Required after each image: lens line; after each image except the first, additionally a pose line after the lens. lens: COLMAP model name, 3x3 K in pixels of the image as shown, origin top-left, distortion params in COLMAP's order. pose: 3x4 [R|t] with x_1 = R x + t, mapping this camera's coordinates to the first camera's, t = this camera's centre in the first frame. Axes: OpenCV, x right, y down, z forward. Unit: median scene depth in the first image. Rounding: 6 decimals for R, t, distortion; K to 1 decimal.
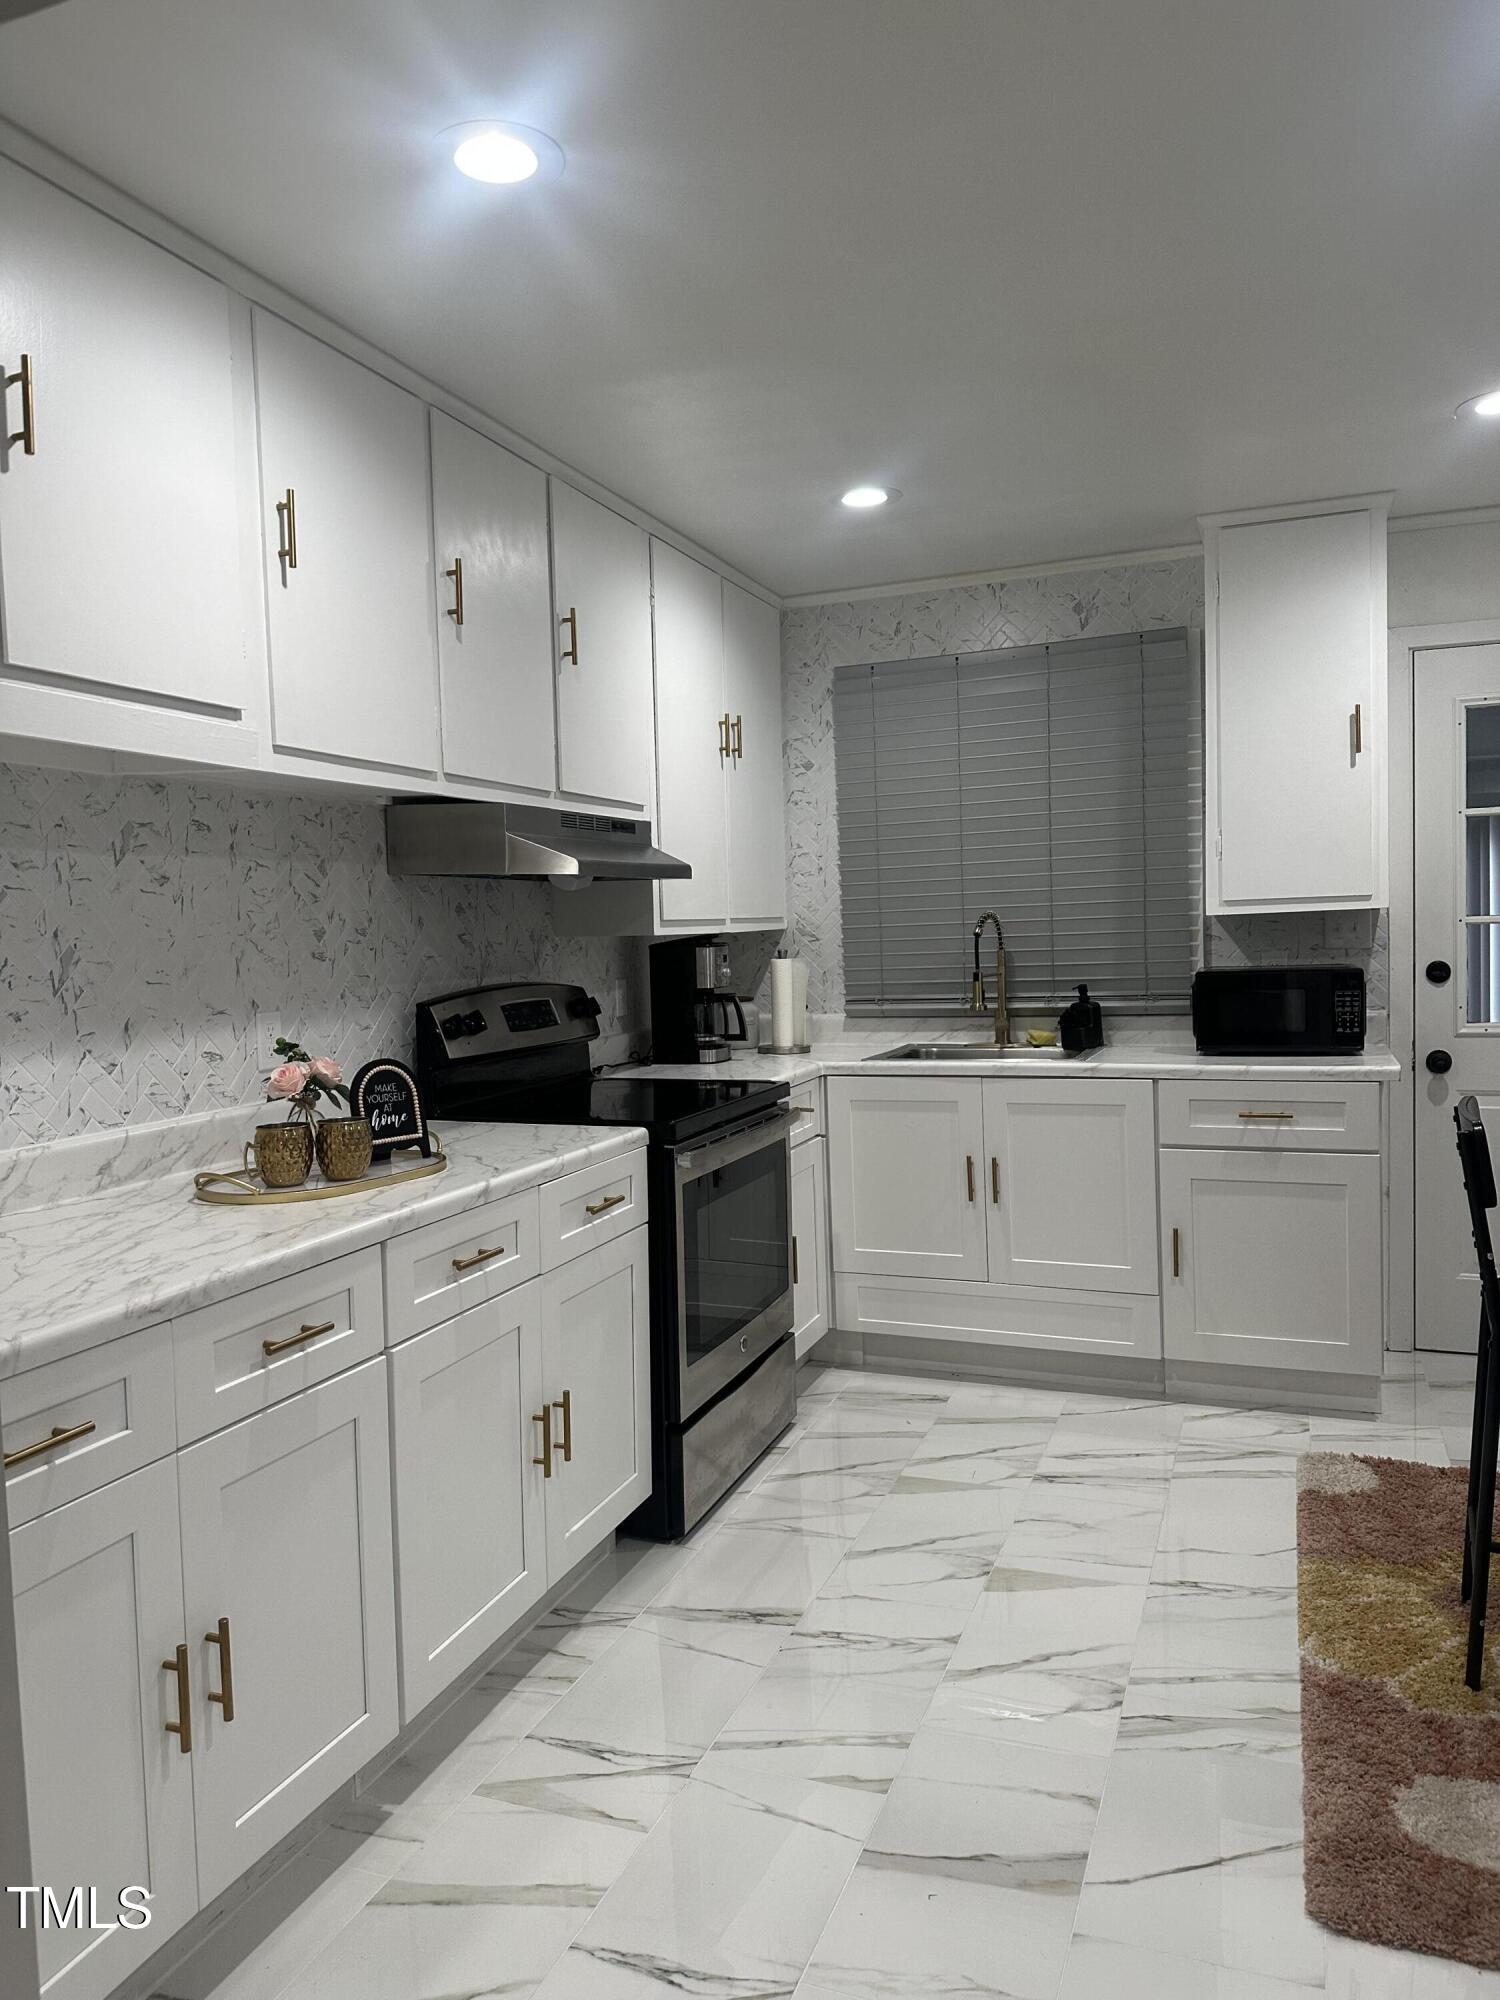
lens RADIAL K [[1379.9, 0, 750.0], [0, 1379.9, 1000.0], [0, 0, 1]] dist [0.132813, -0.001895]
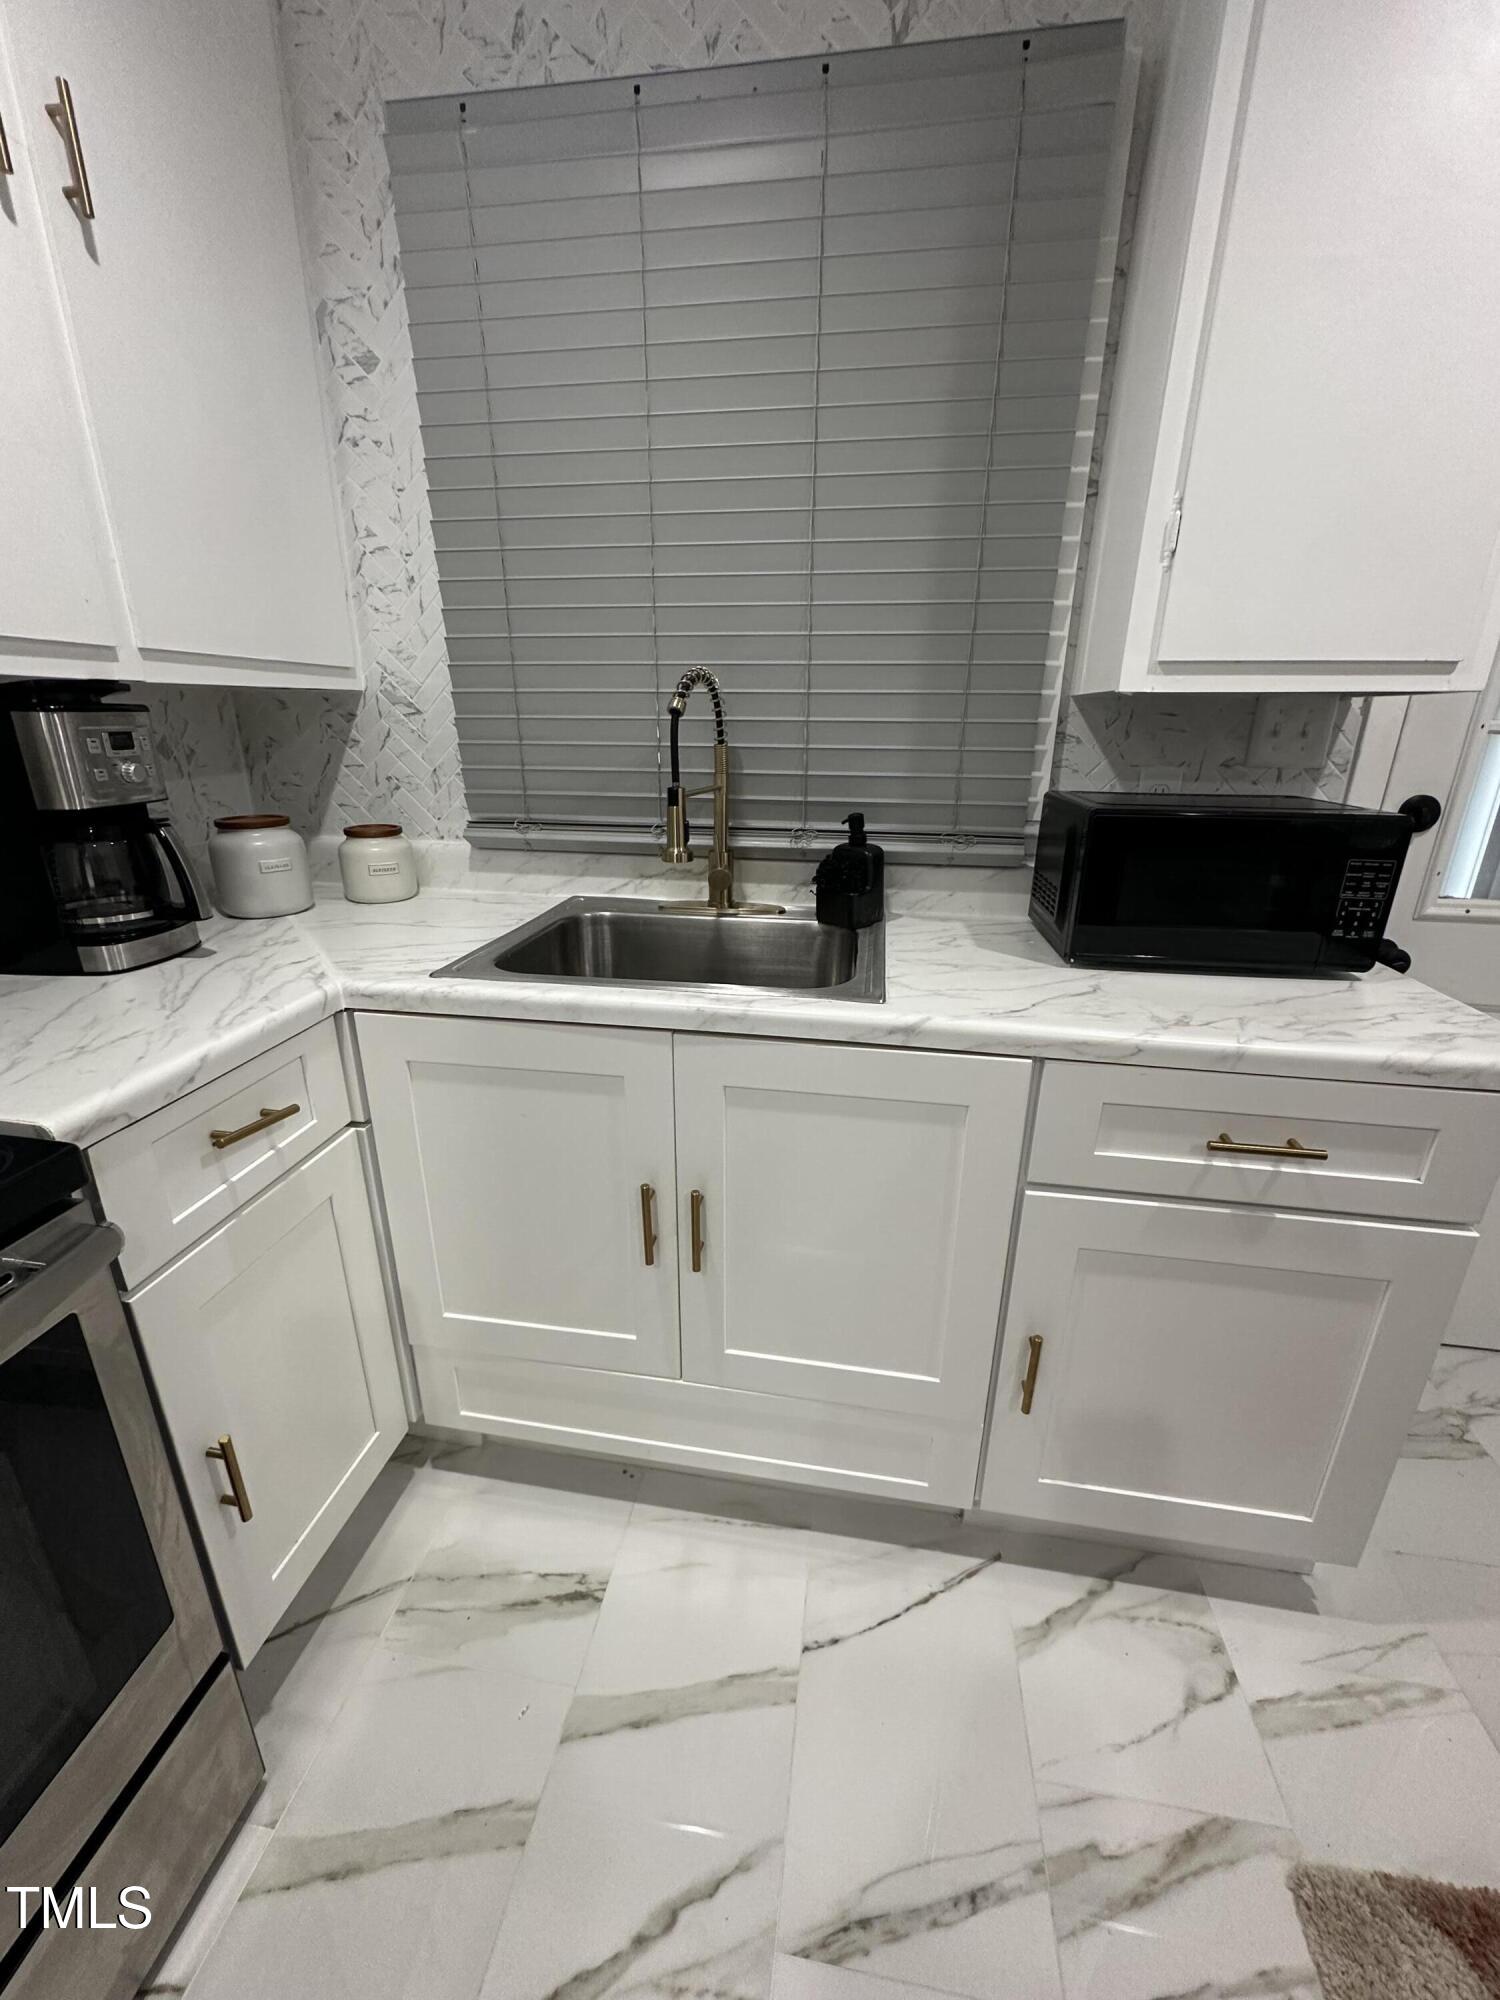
lens RADIAL K [[800.1, 0, 757.0], [0, 800.1, 1002.1], [0, 0, 1]] dist [0.000782, 0.000121]
pose [[0.975894, -0.029493, 0.216245, 0.126043], [-0.032462, 0.960190, 0.277454, -0.027141], [-0.215819, -0.277785, 0.936086, 0.684736]]
